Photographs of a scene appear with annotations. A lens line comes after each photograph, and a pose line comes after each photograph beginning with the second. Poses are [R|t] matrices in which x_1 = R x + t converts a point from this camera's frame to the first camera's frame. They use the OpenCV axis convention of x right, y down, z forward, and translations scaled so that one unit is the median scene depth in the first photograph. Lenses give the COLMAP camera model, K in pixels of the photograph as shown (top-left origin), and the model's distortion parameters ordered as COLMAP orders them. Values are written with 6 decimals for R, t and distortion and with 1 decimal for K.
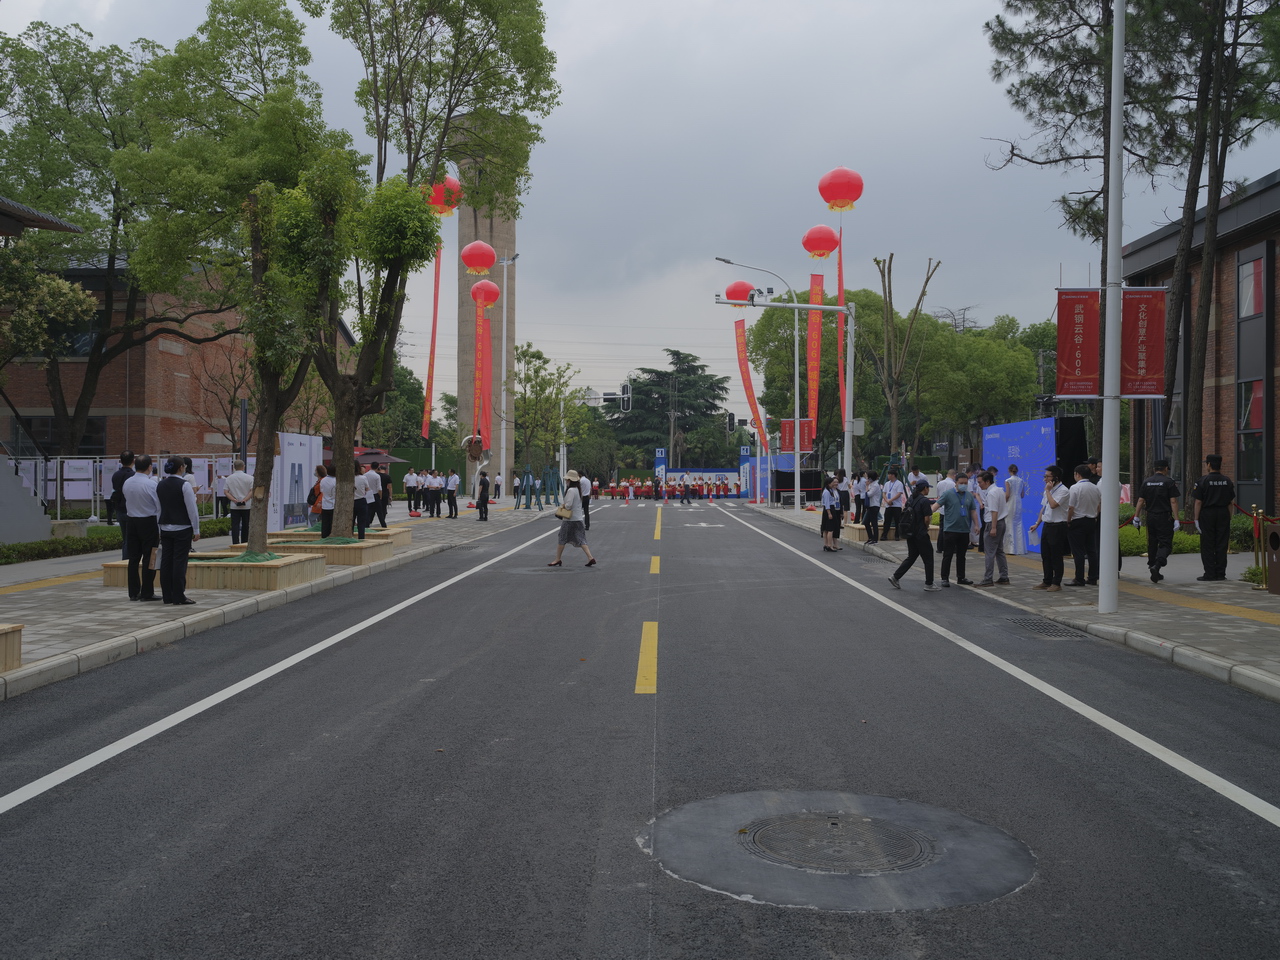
lens RADIAL K [[1118.2, 0, 640.0], [0, 1118.2, 480.0], [0, 0, 1]] dist [-0.001643, -0.000794]
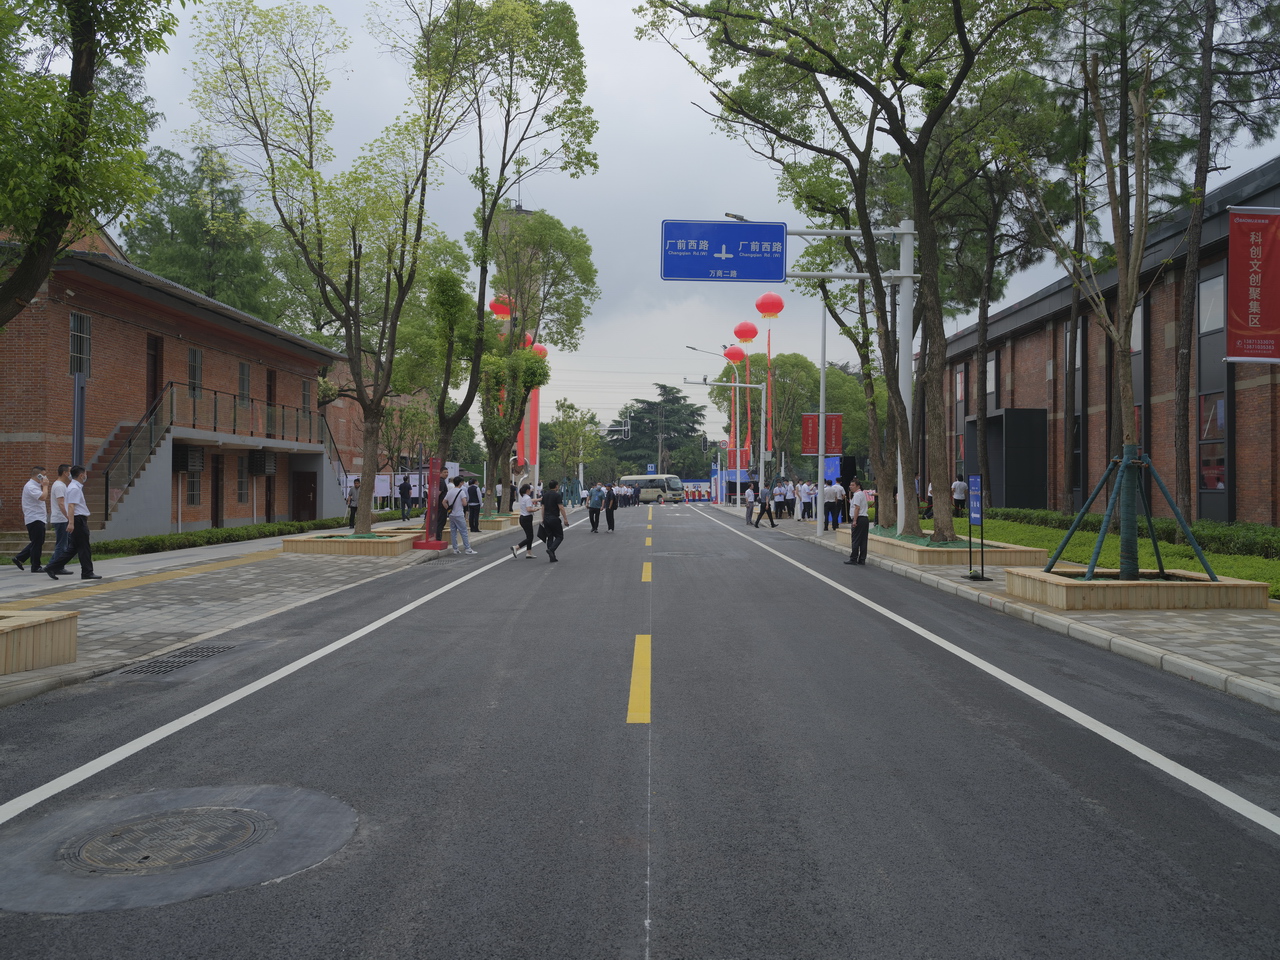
lens RADIAL K [[1007.1, 0, 640.0], [0, 1007.1, 480.0], [0, 0, 1]] dist [-0.000623, -0.000123]
pose [[0.999969, -0.002217, 0.007617, -0.002993], [0.002284, 0.999958, -0.008893, 0.000628], [-0.007597, 0.008910, 0.999931, -0.148700]]
